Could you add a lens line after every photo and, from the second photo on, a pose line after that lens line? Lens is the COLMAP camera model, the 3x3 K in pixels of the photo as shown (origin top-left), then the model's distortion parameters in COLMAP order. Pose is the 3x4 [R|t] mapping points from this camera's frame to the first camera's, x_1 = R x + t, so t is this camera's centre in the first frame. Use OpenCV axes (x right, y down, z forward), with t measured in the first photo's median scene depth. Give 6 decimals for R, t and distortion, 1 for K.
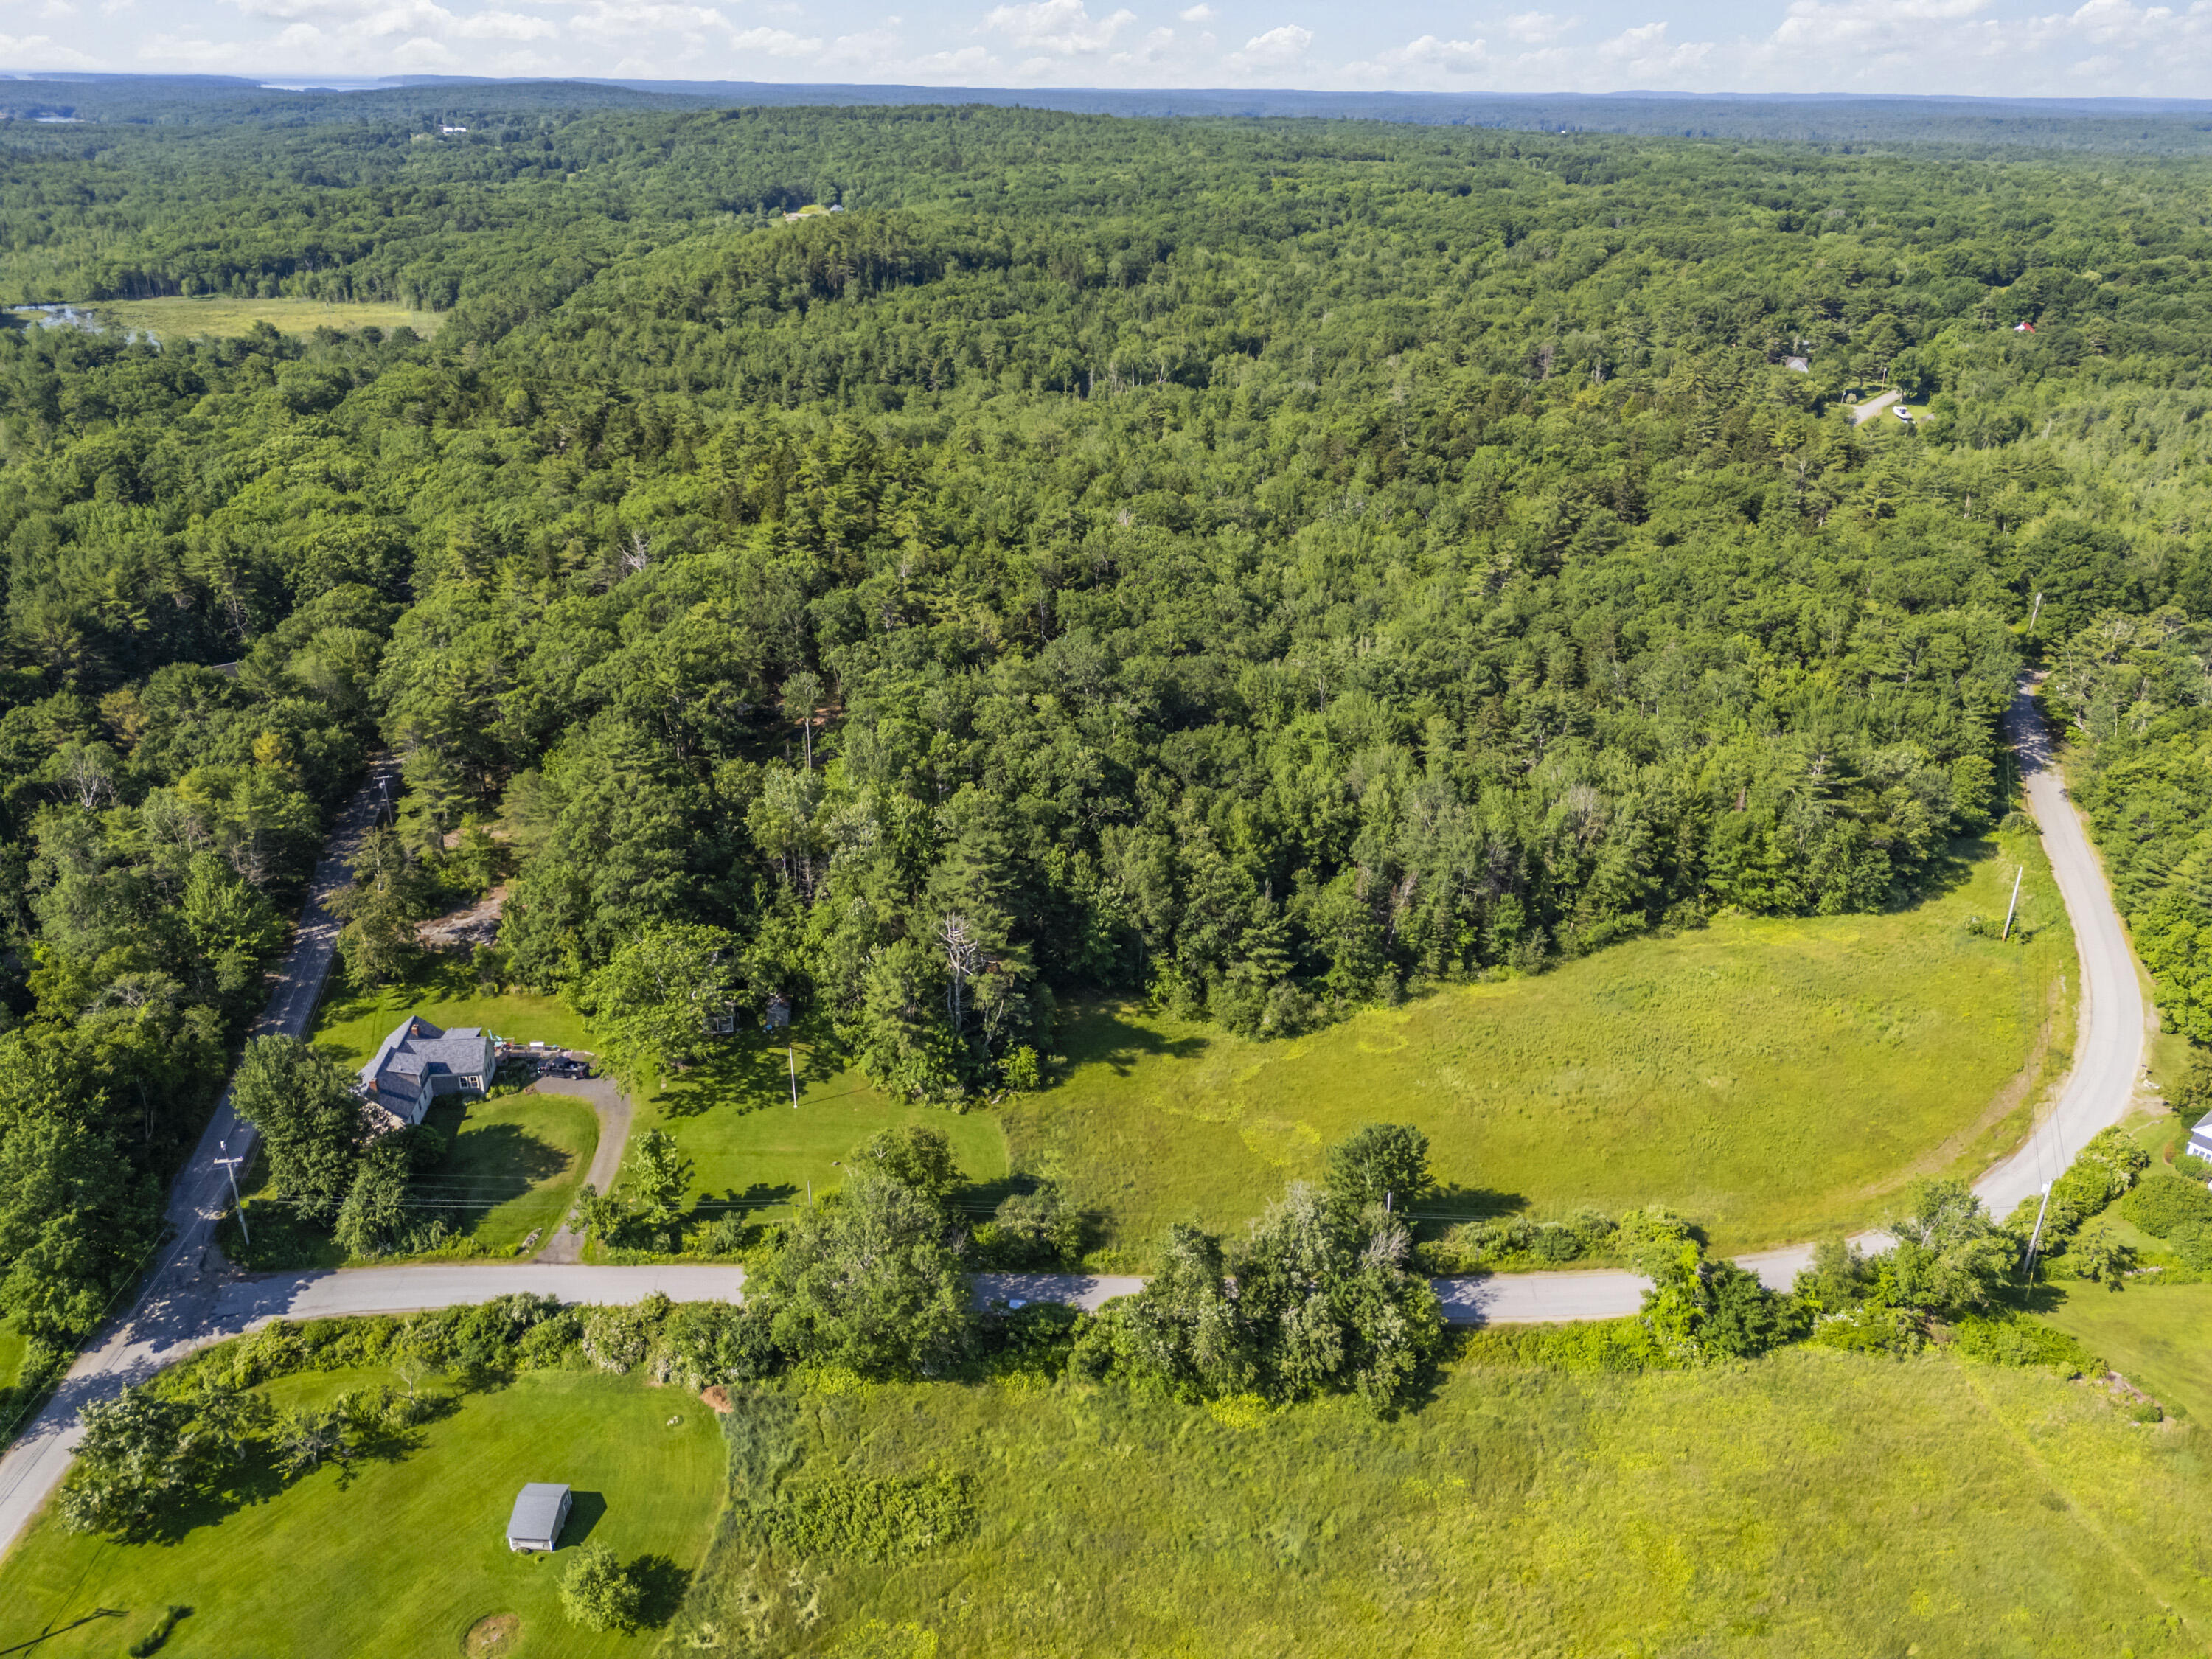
lens RADIAL K [[1631.1, 0, 1101.4], [0, 1631.1, 824.0], [0, 0, 1]] dist [0.073637, -0.063641]
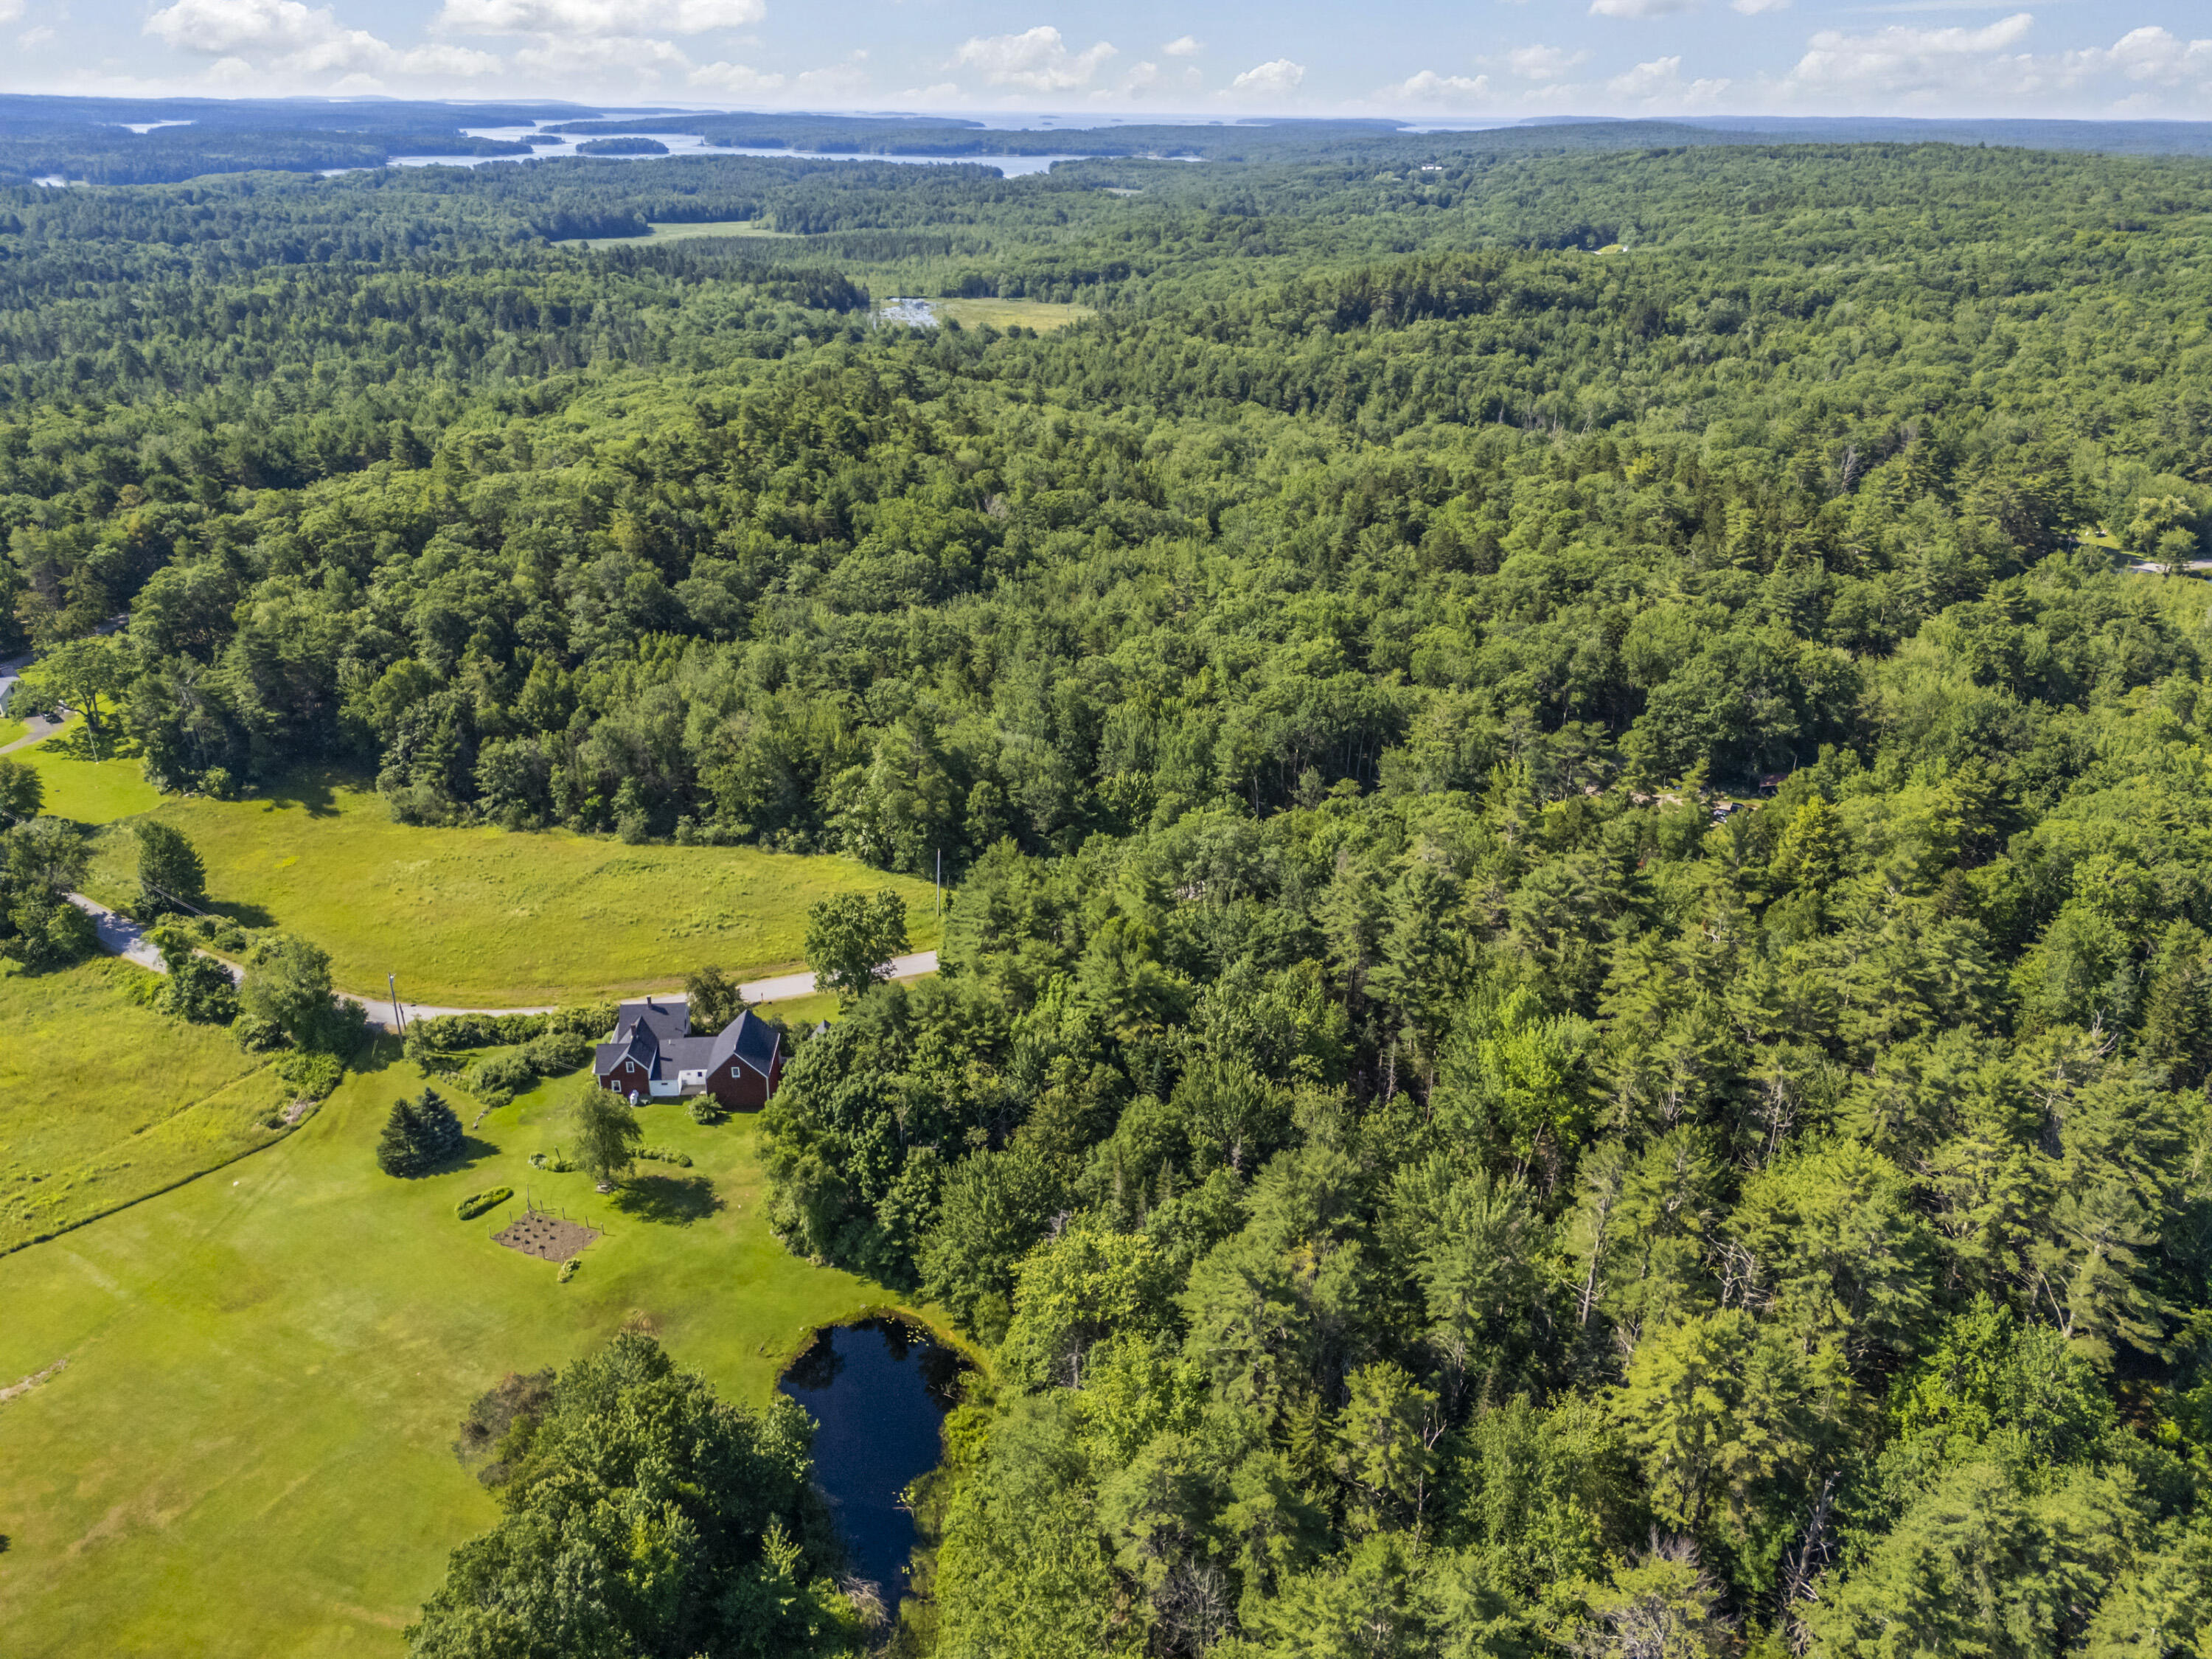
lens RADIAL K [[1631.1, 0, 1101.4], [0, 1631.1, 824.0], [0, 0, 1]] dist [0.073637, -0.063641]
pose [[0.813730, 0.231873, -0.532990, 1.288028], [-0.242151, 0.968855, 0.051794, -0.078017], [0.528400, 0.086918, 0.844535, 0.139430]]
